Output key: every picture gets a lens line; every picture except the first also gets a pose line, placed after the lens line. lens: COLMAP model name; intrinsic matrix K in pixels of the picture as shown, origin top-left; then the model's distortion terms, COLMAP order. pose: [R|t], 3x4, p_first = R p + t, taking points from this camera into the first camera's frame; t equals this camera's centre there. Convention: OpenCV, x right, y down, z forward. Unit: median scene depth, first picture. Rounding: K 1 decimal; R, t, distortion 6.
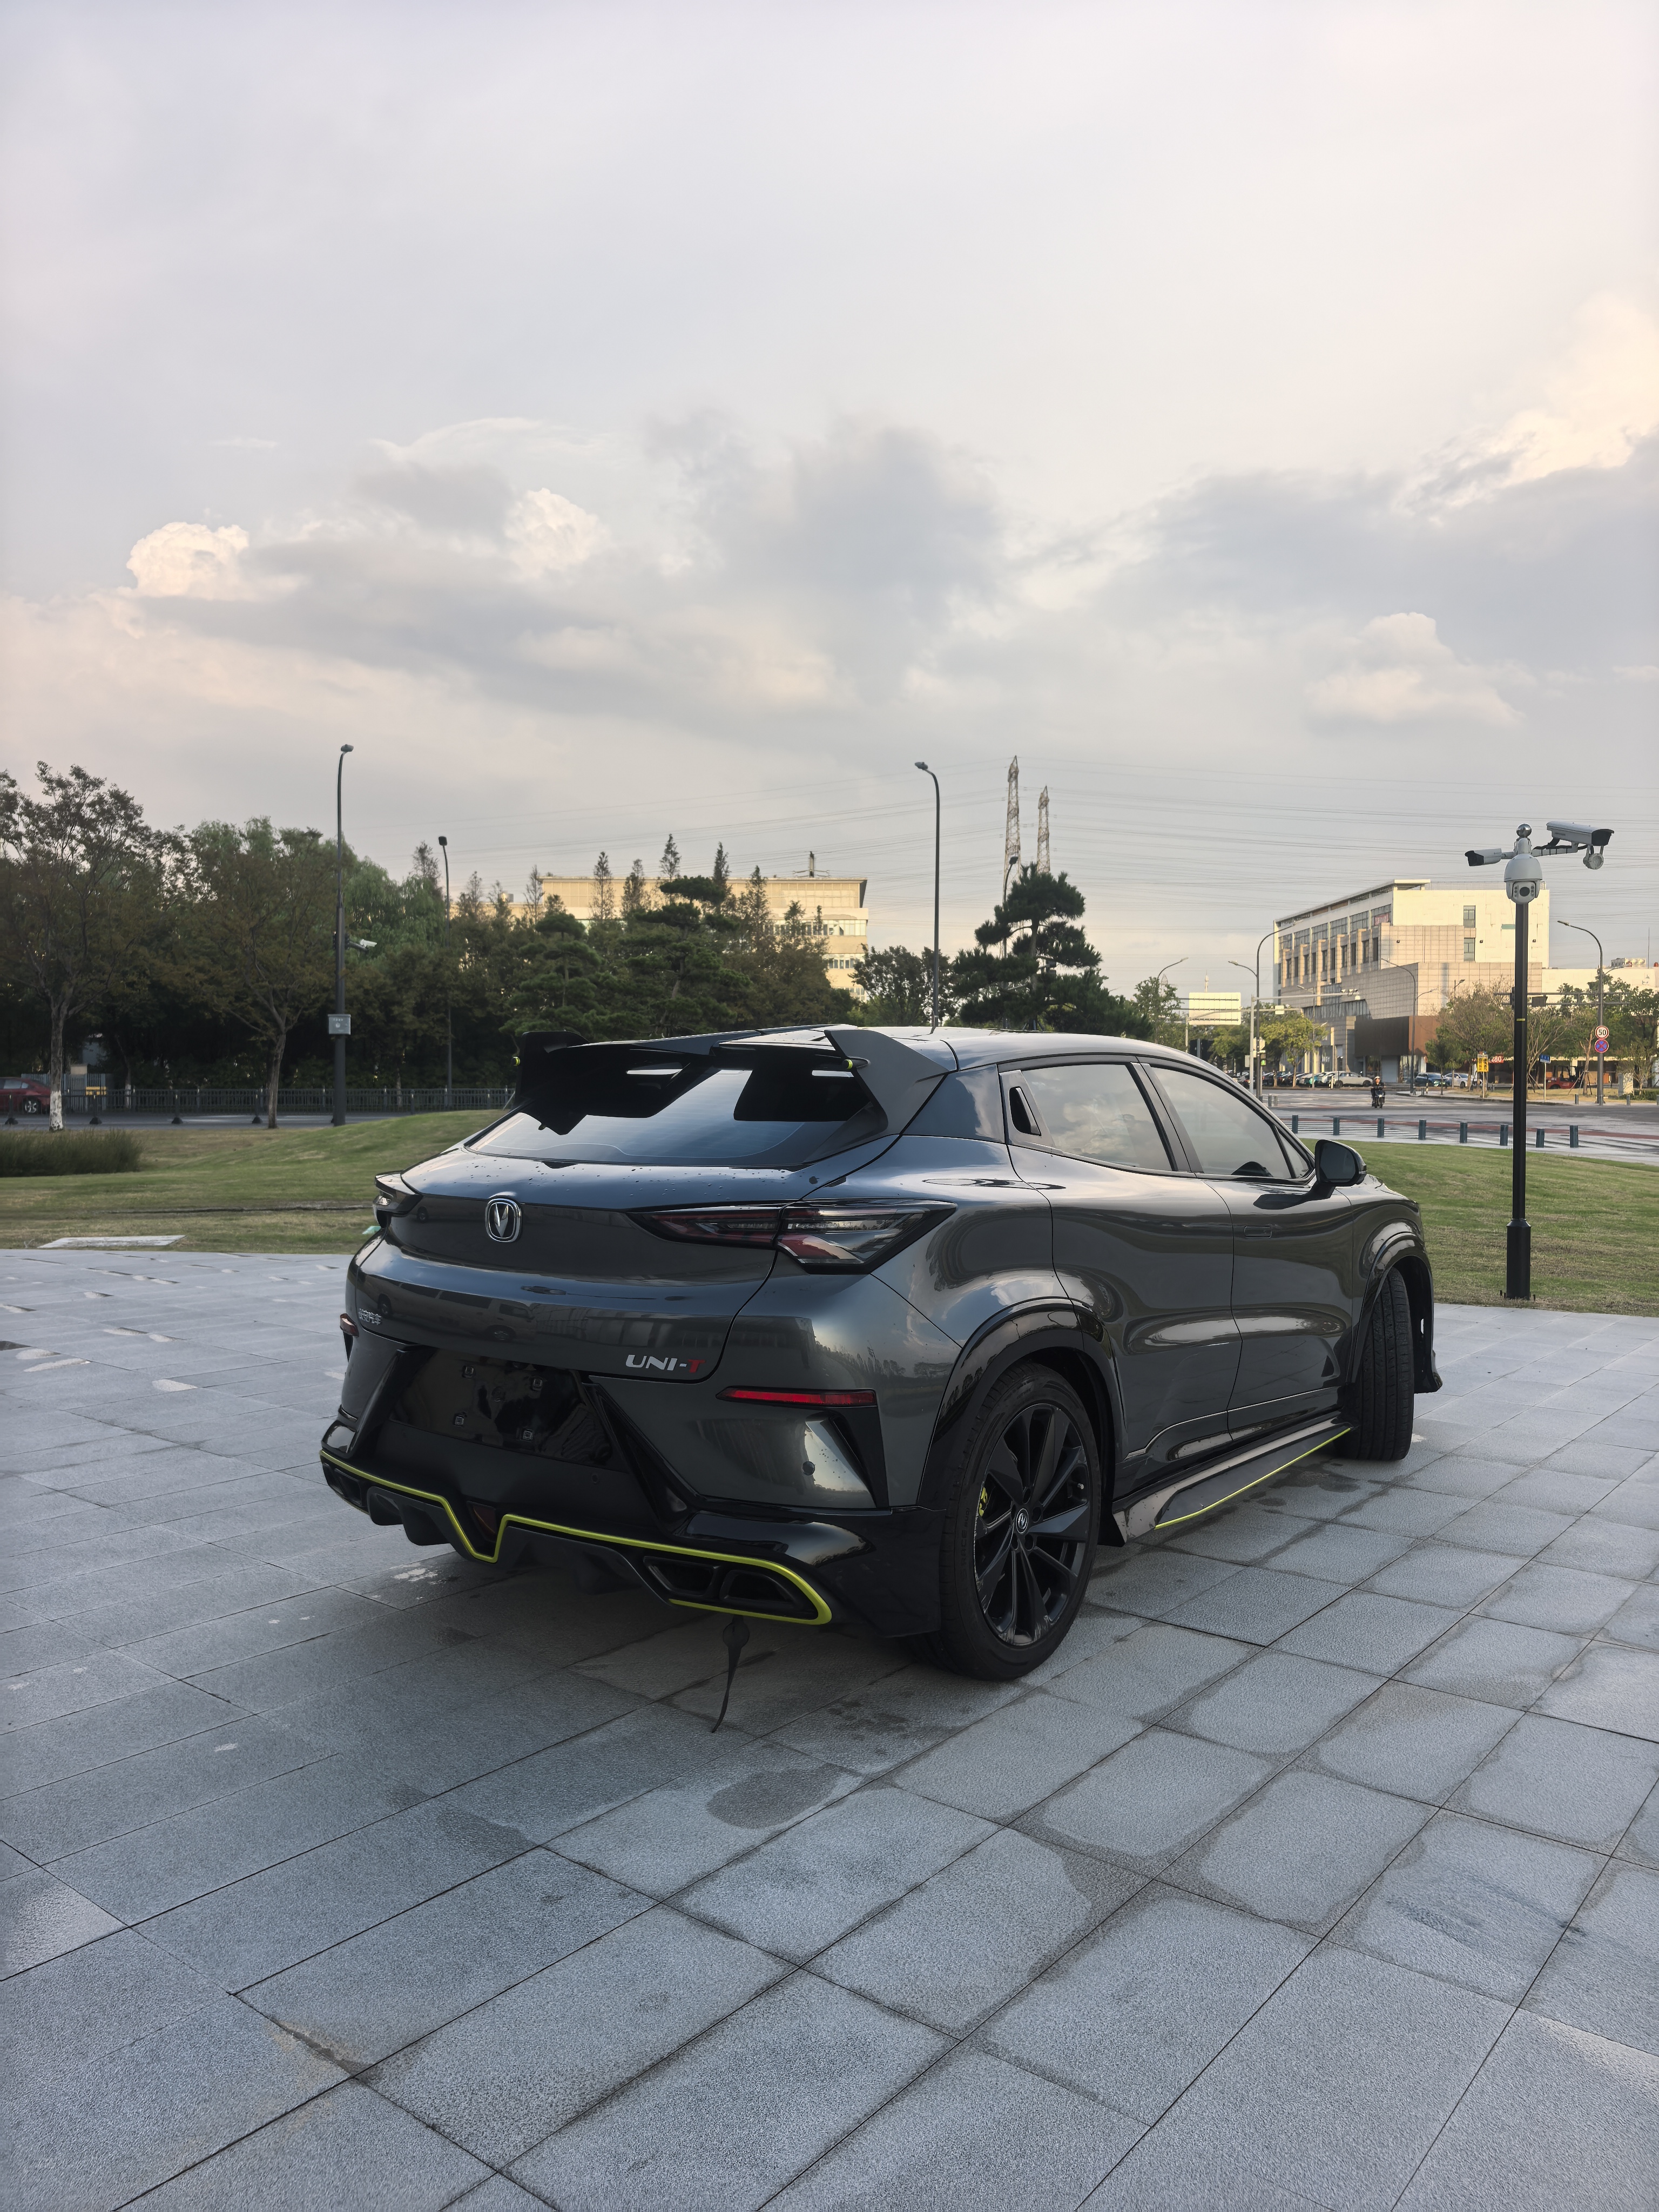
lens RADIAL K [[1589.3, 0, 816.6], [0, 1589.3, 1093.3], [0, 0, 1]] dist [0.026862, -0.034911]
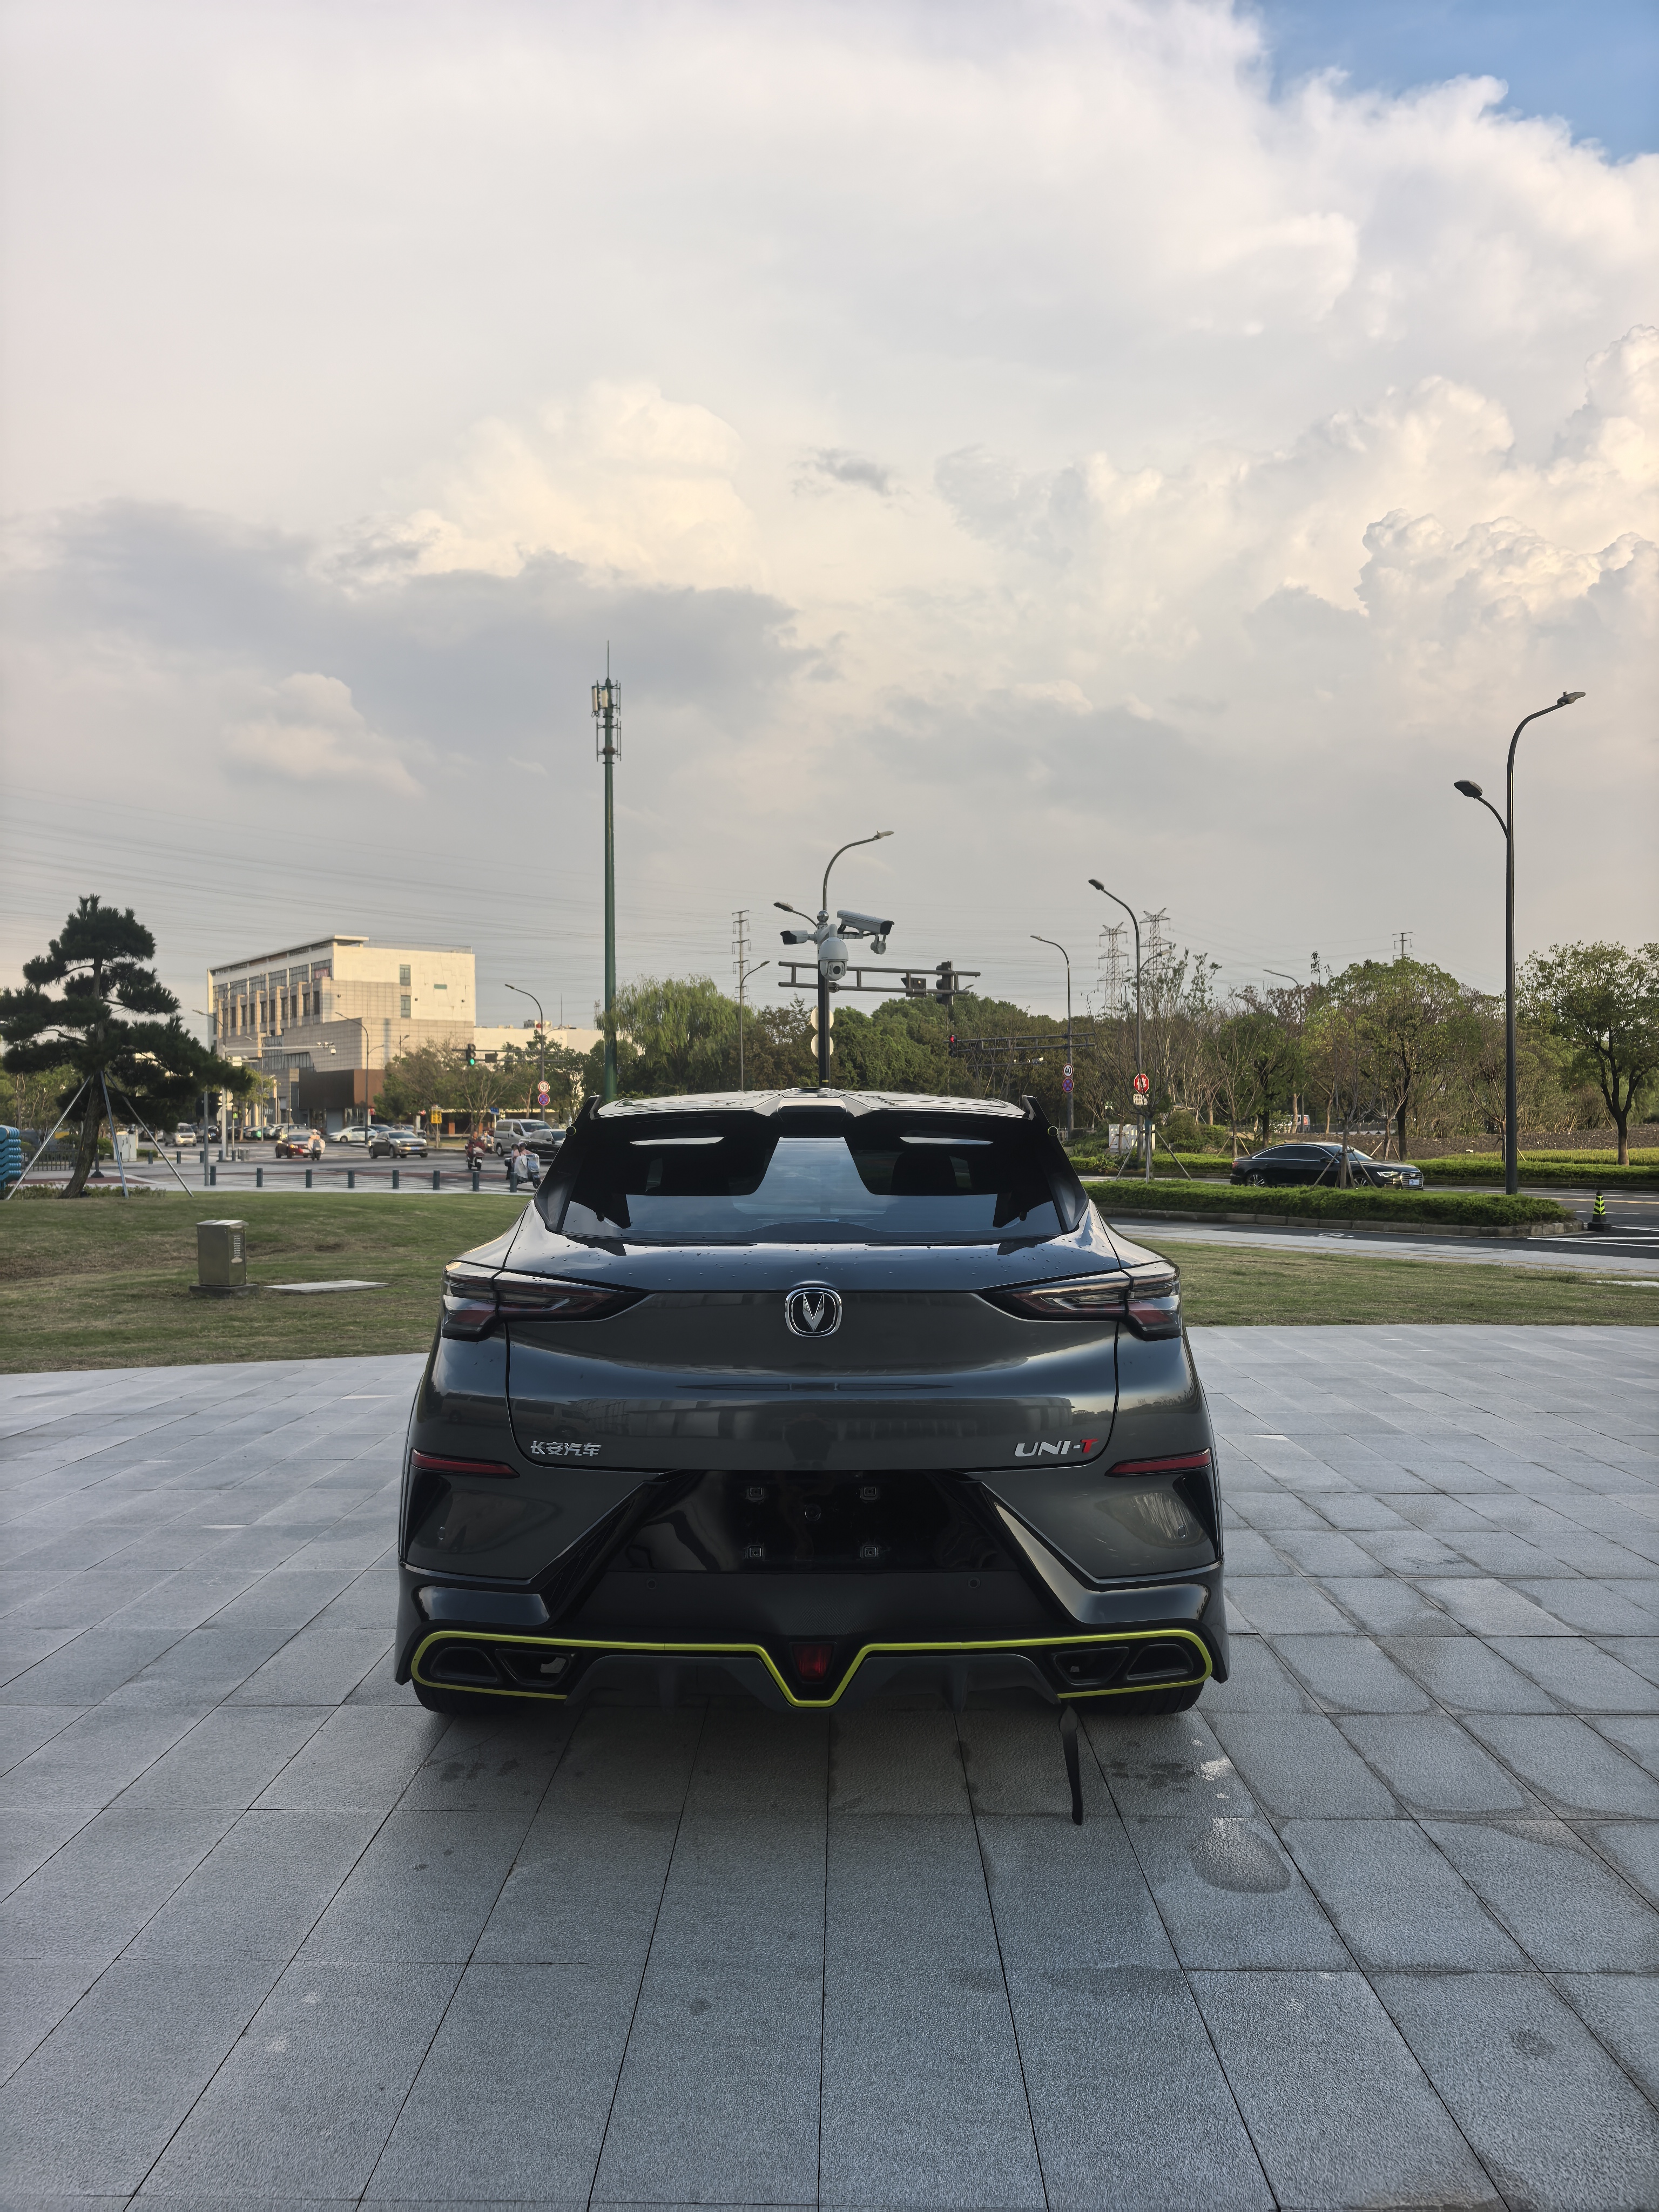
lens RADIAL K [[1589.3, 0, 824.0], [0, 1589.3, 1106.8], [0, 0, 1]] dist [0.026862, -0.034911]
pose [[0.787413, 0.000893, 0.616425, -0.095996], [0.013943, 0.999717, -0.019260, -0.002234], [-0.616268, 0.023760, 0.787178, 0.039478]]
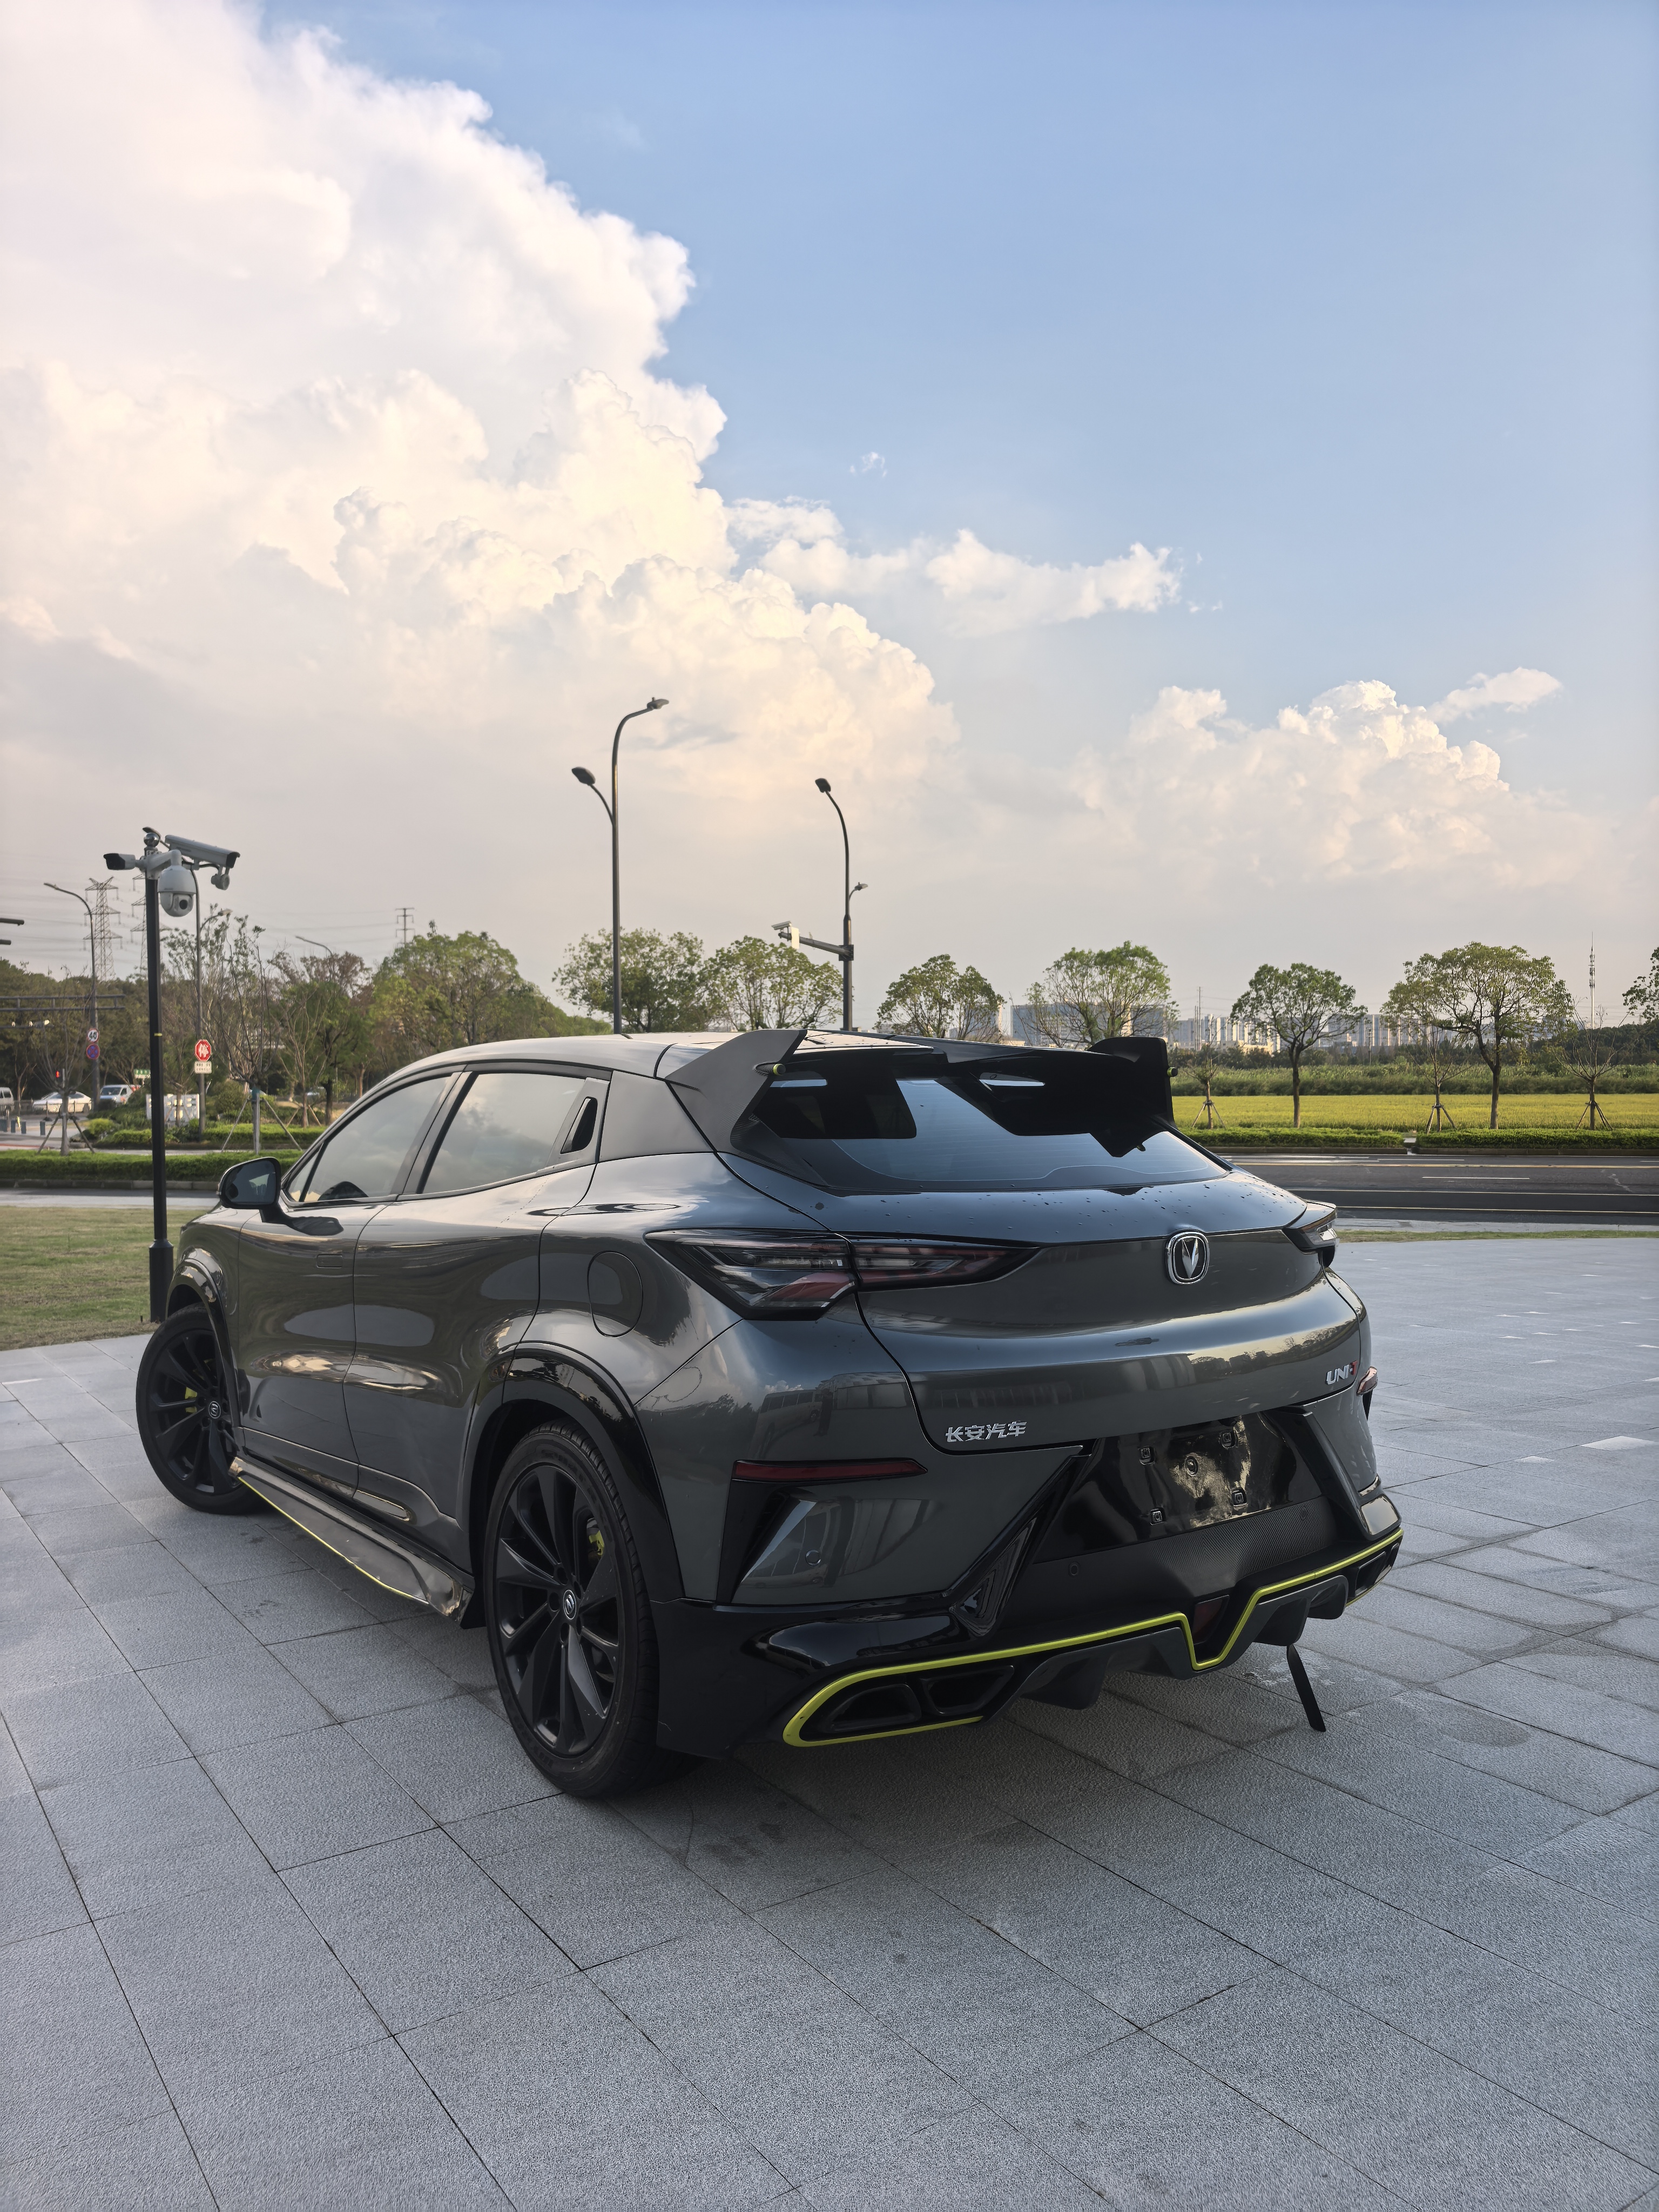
lens RADIAL K [[1589.3, 0, 820.6], [0, 1589.3, 1111.3], [0, 0, 1]] dist [0.026862, -0.034911]
pose [[0.292049, -0.016674, 0.956258, -0.137208], [0.018231, 0.999763, 0.011865, -0.001285], [-0.956229, 0.013969, 0.292284, 0.122742]]
